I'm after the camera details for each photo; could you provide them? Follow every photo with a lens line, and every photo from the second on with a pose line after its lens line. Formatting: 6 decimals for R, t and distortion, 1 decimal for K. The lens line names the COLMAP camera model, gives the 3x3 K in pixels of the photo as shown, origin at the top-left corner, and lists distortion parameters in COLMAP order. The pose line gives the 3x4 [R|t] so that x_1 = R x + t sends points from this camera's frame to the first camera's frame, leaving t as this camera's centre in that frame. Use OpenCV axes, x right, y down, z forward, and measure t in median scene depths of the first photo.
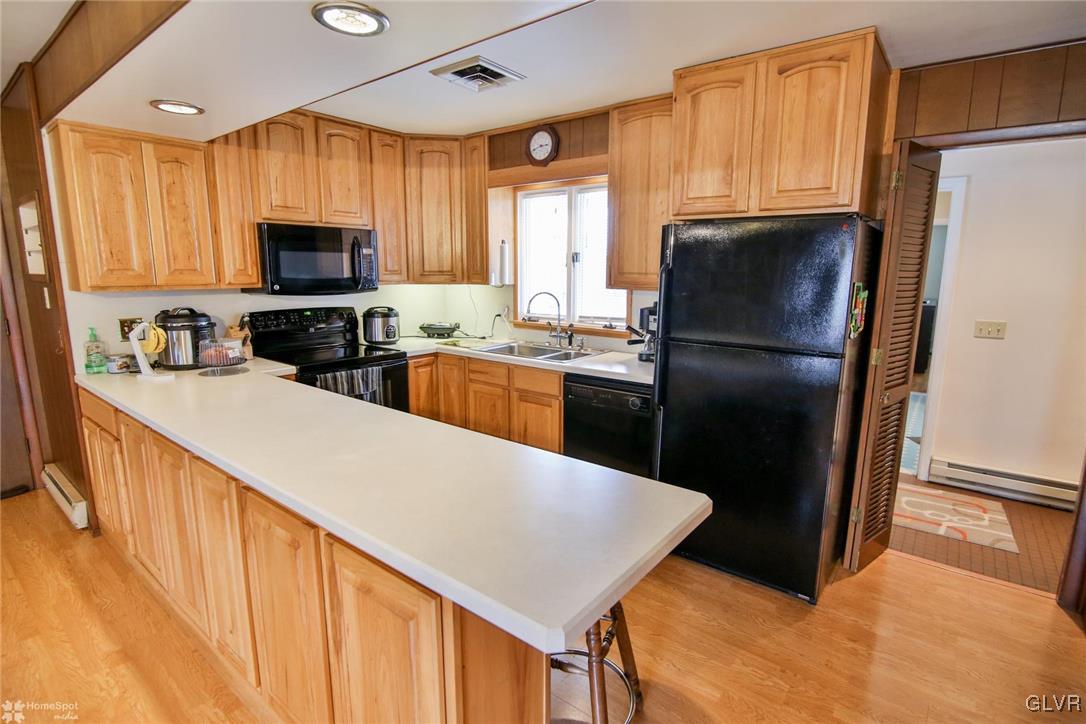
lens RADIAL K [[533.7, 0, 541.5], [0, 533.7, 360.5], [0, 0, 1]] dist [-0.010342, -0.001440]
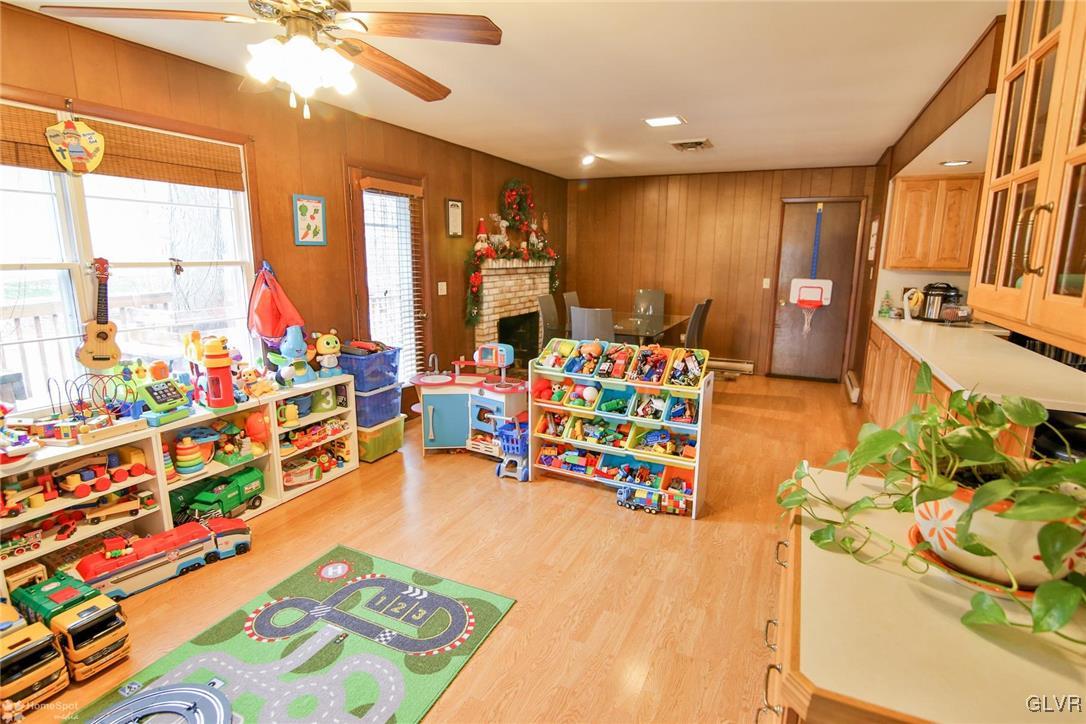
lens RADIAL K [[533.7, 0, 544.7], [0, 533.7, 355.9], [0, 0, 1]] dist [-0.010342, -0.001440]
pose [[0.223160, 0.177576, -0.958471, 0.621471], [-0.182452, 0.973499, 0.137880, 0.113461], [0.957555, 0.144106, 0.249645, -0.494121]]
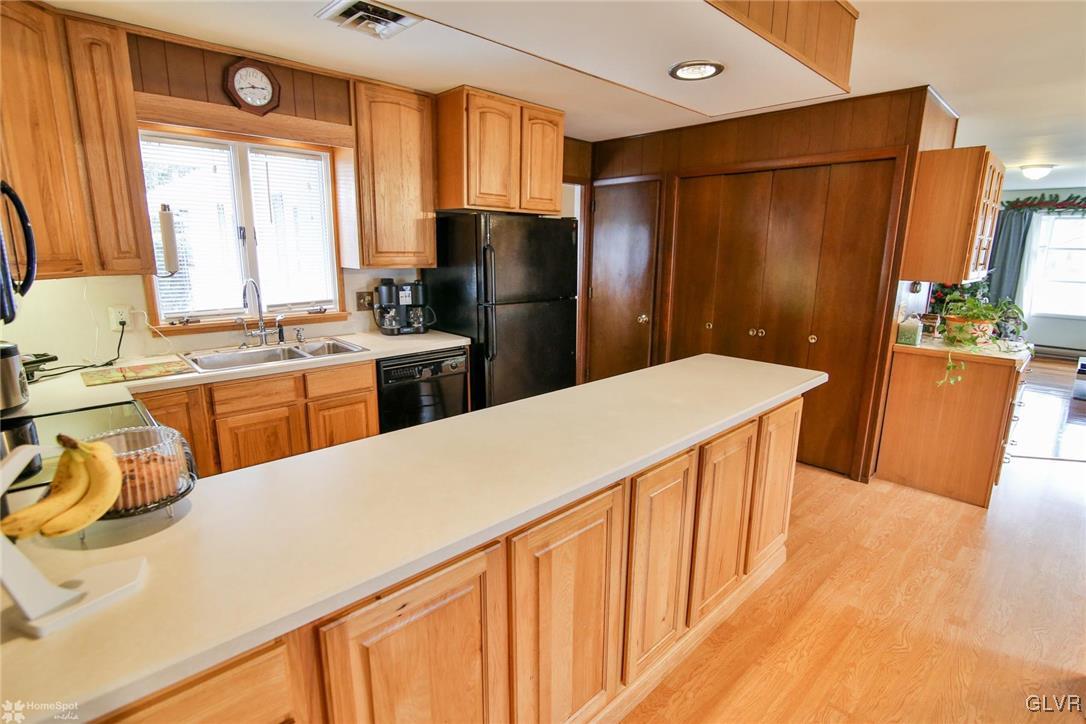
lens RADIAL K [[533.7, 0, 544.1], [0, 533.7, 363.4], [0, 0, 1]] dist [-0.010342, -0.001440]
pose [[0.137598, -0.219937, 0.965761, -0.061094], [0.157318, 0.967511, 0.197922, -0.008232], [-0.977915, 0.124698, 0.167727, 0.040806]]
